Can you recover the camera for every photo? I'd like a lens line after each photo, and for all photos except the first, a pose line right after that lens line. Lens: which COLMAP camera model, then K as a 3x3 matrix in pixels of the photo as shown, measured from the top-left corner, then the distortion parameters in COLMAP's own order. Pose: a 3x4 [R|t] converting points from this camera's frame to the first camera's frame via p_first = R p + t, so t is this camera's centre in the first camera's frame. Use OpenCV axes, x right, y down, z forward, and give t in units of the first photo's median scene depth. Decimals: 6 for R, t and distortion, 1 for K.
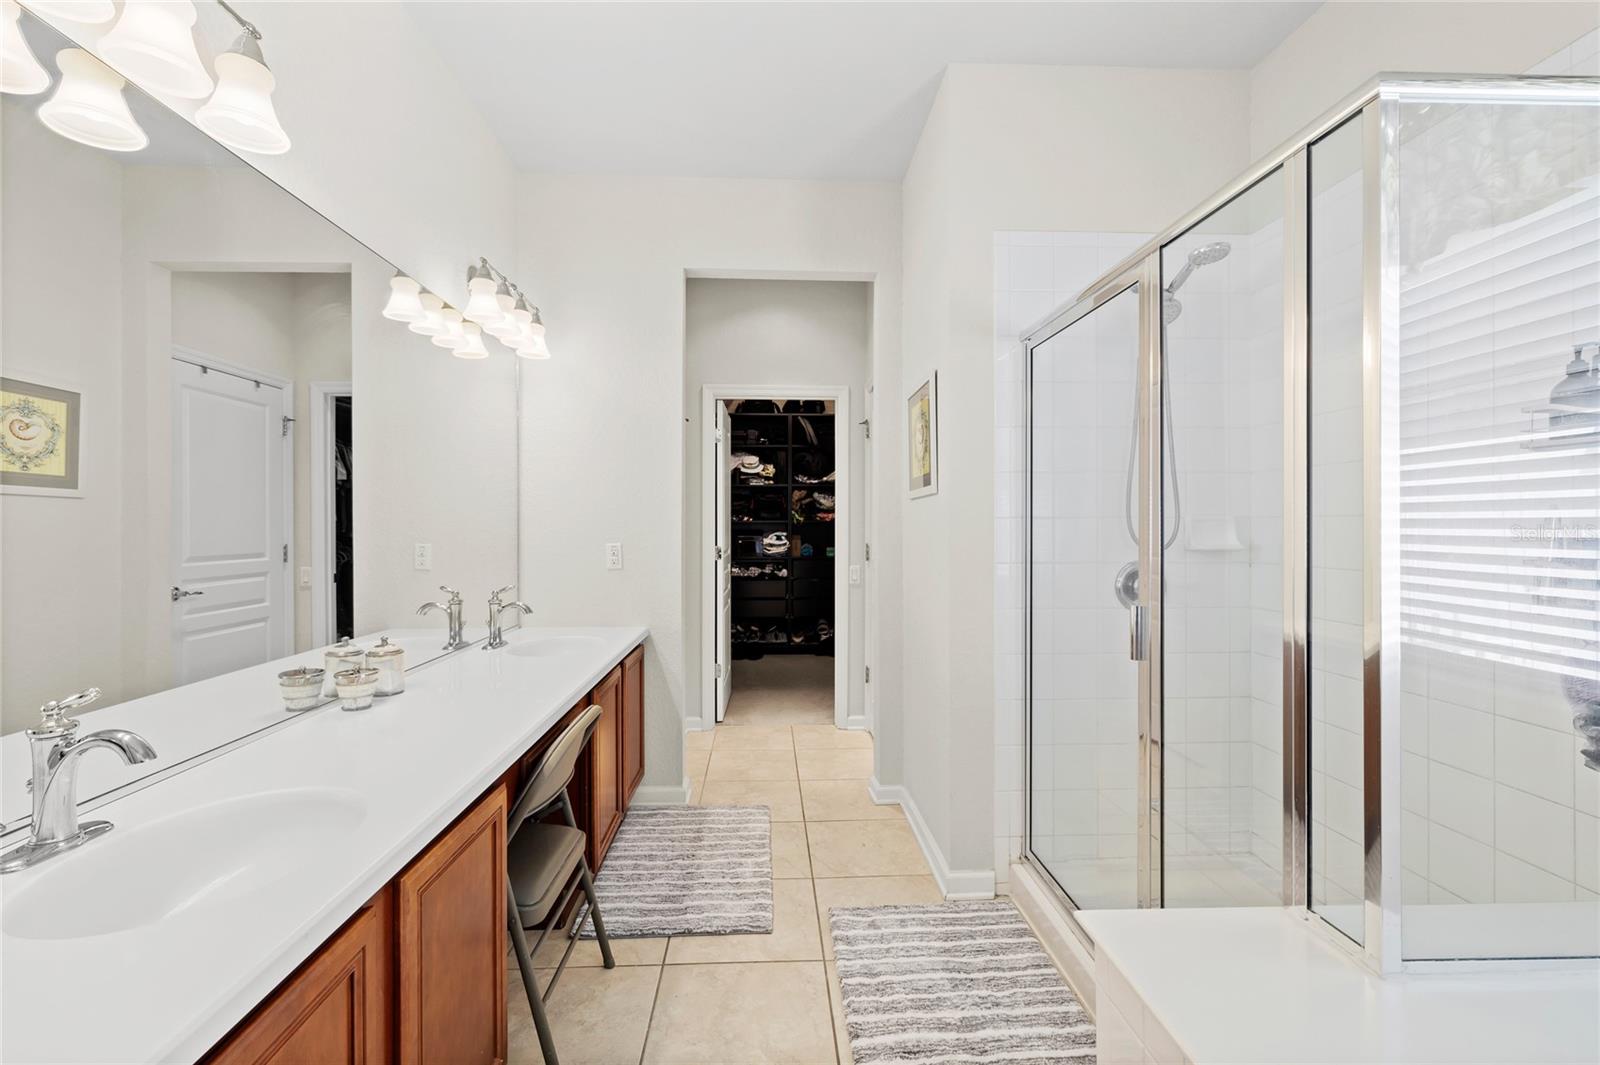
lens RADIAL K [[683.2, 0, 801.4], [0, 683.2, 527.2], [0, 0, 1]] dist [-0.000350, -0.000795]
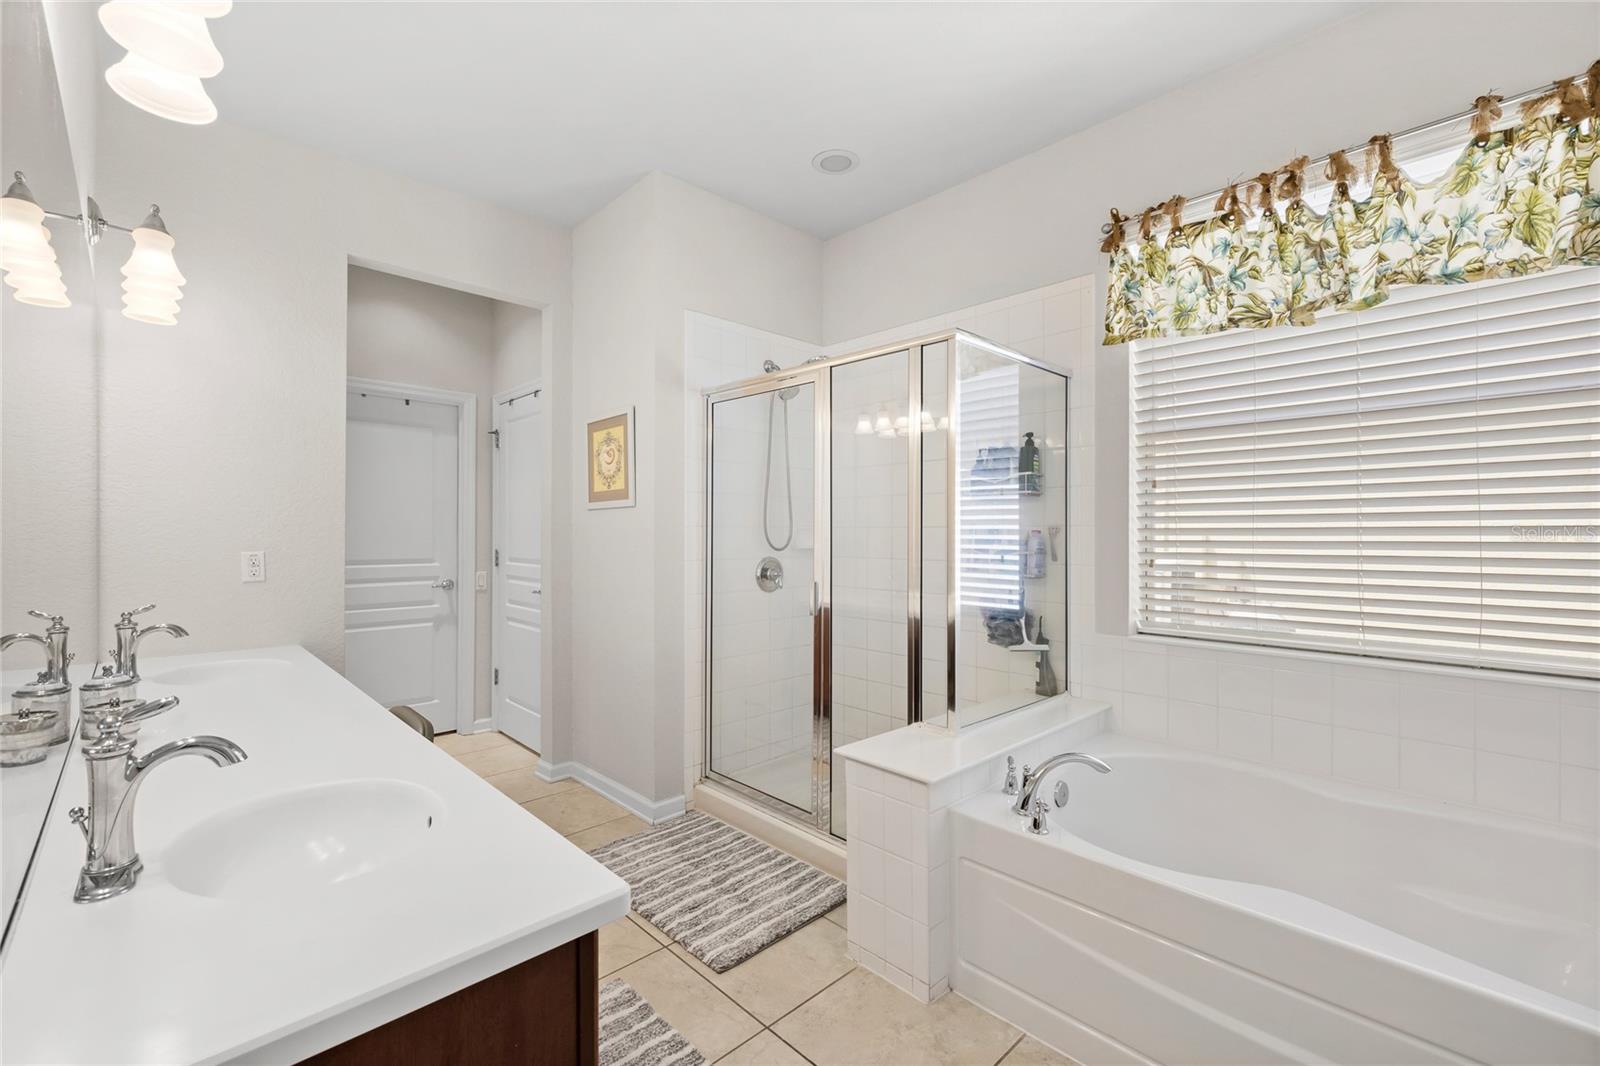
lens RADIAL K [[688.3, 0, 800.0], [0, 688.3, 533.0], [0, 0, 1]] dist [0.001712, 0.000269]
pose [[0.740758, 0.006180, 0.671744, -0.502504], [-0.001106, 0.999968, -0.007980, 0.010996], [-0.671771, 0.005168, 0.740740, -0.153722]]
